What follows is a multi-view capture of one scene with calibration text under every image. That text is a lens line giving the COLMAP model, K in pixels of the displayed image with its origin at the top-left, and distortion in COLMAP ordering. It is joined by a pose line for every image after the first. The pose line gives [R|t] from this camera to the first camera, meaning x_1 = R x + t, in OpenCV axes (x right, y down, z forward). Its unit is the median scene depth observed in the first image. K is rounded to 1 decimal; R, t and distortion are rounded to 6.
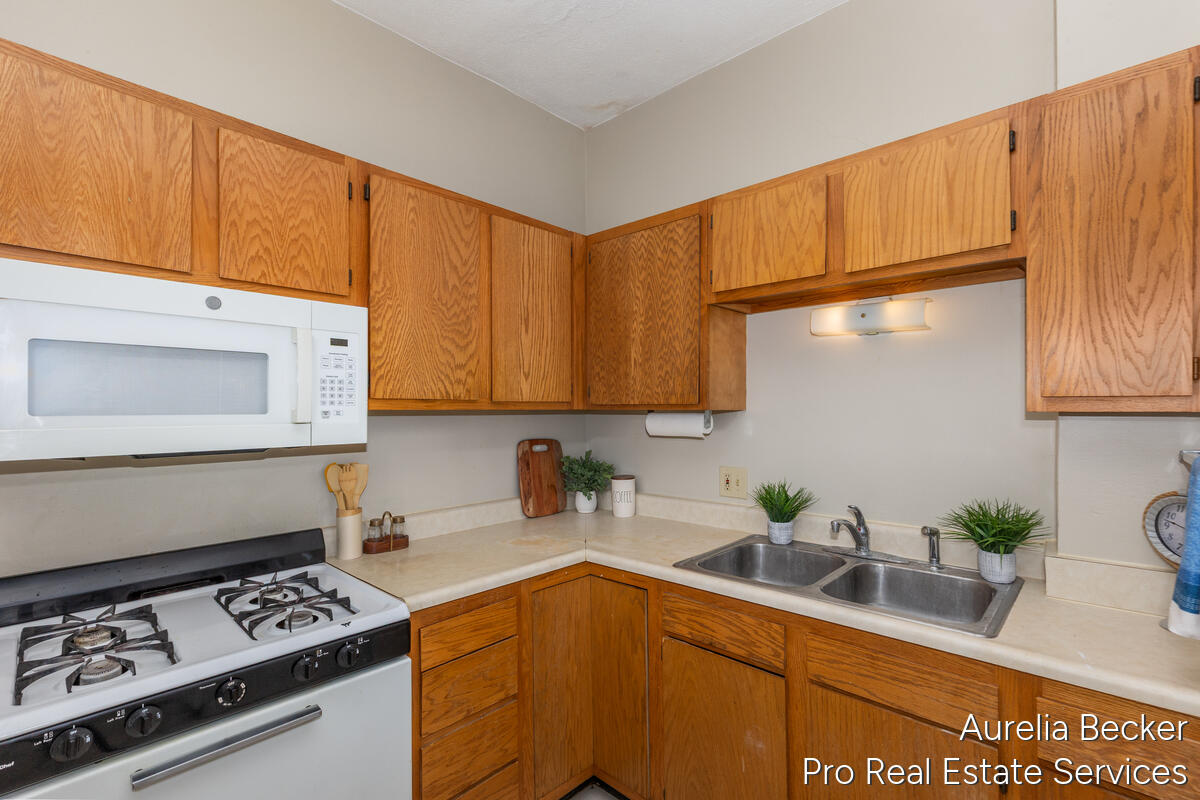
lens RADIAL K [[542.8, 0, 603.2], [0, 542.8, 406.1], [0, 0, 1]] dist [0.000170, 0.000019]
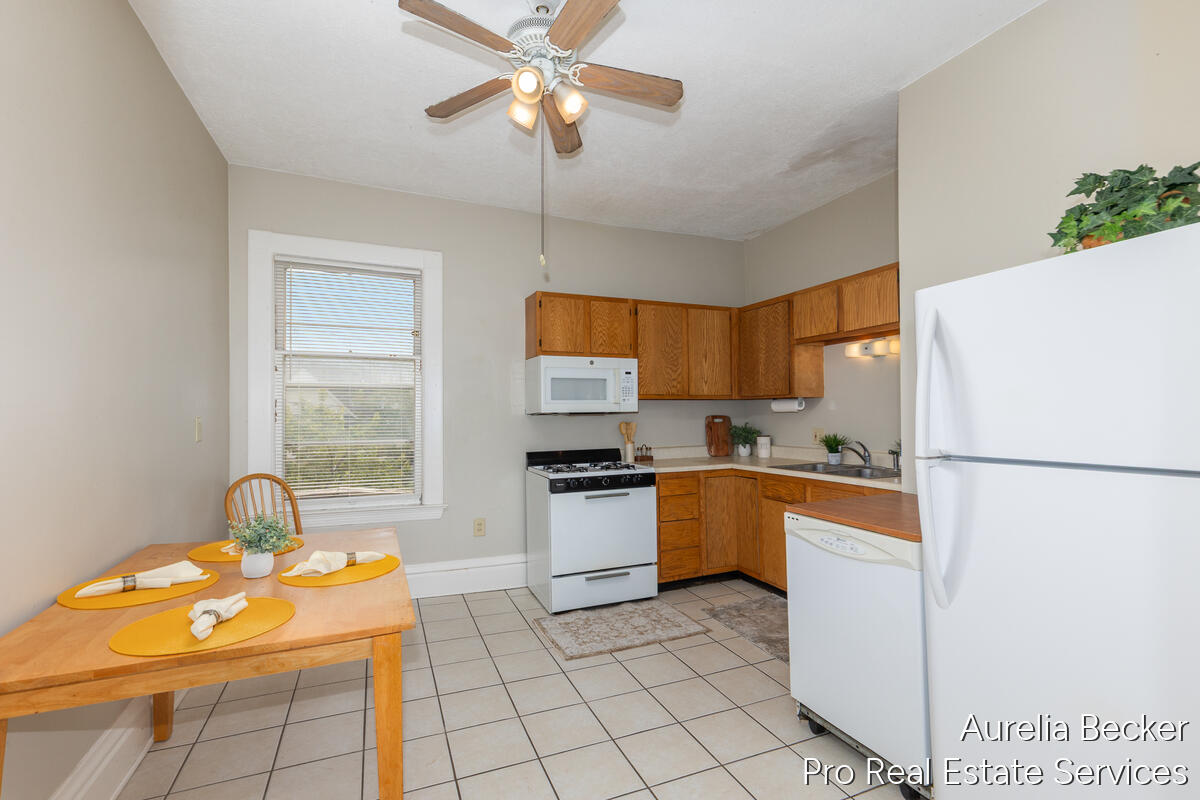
lens RADIAL K [[542.8, 0, 603.2], [0, 542.8, 406.1], [0, 0, 1]] dist [0.000170, 0.000019]
pose [[0.914194, -0.012329, -0.405090, 0.369908], [0.011353, 0.999924, -0.004813, 0.043194], [0.405119, -0.000199, 0.914264, -1.152429]]
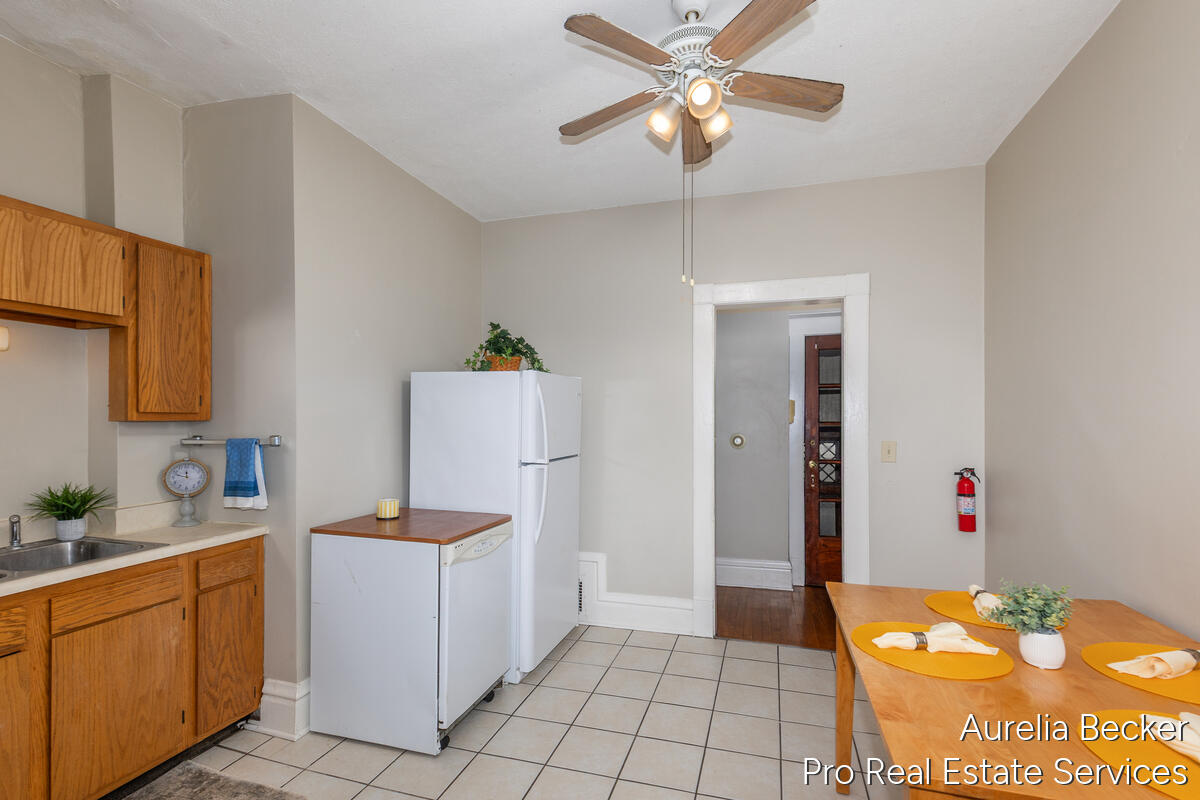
lens RADIAL K [[542.8, 0, 603.2], [0, 542.8, 406.1], [0, 0, 1]] dist [0.000170, 0.000019]
pose [[-0.440479, 0.017243, 0.897597, -0.926493], [-0.006189, 0.999733, -0.022242, -0.004102], [-0.897742, -0.015352, -0.440255, 0.294566]]
